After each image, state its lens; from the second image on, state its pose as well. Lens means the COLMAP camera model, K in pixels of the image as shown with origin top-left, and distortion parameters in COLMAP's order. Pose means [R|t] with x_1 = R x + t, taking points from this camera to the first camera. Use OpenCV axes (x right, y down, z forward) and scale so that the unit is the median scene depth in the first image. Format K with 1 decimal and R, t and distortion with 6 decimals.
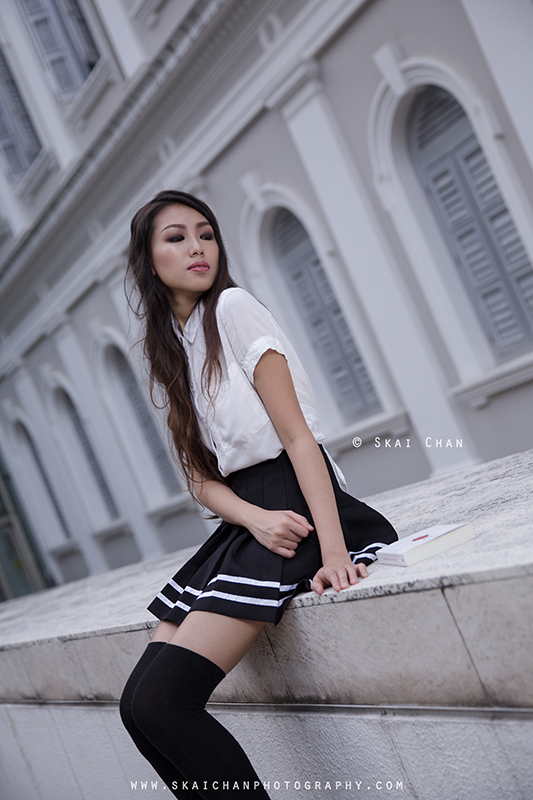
lens RADIAL K [[1146.3, 0, 262.7], [0, 1146.3, 401.1], [0, 0, 1]] dist [0.077890, 0.000000]
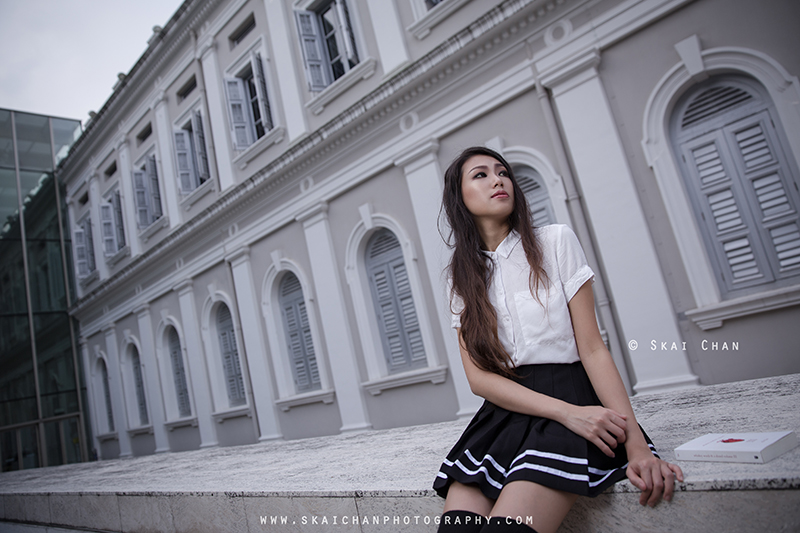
lens RADIAL K [[552.5, 0, 407.6], [0, 552.5, 265.3], [0, 0, 1]] dist [-0.084335, 0.053949]
pose [[0.932985, 0.243132, 0.265377, -0.052406], [-0.174158, 0.950238, -0.258296, 0.025967], [-0.314972, 0.194769, 0.928901, 0.106955]]
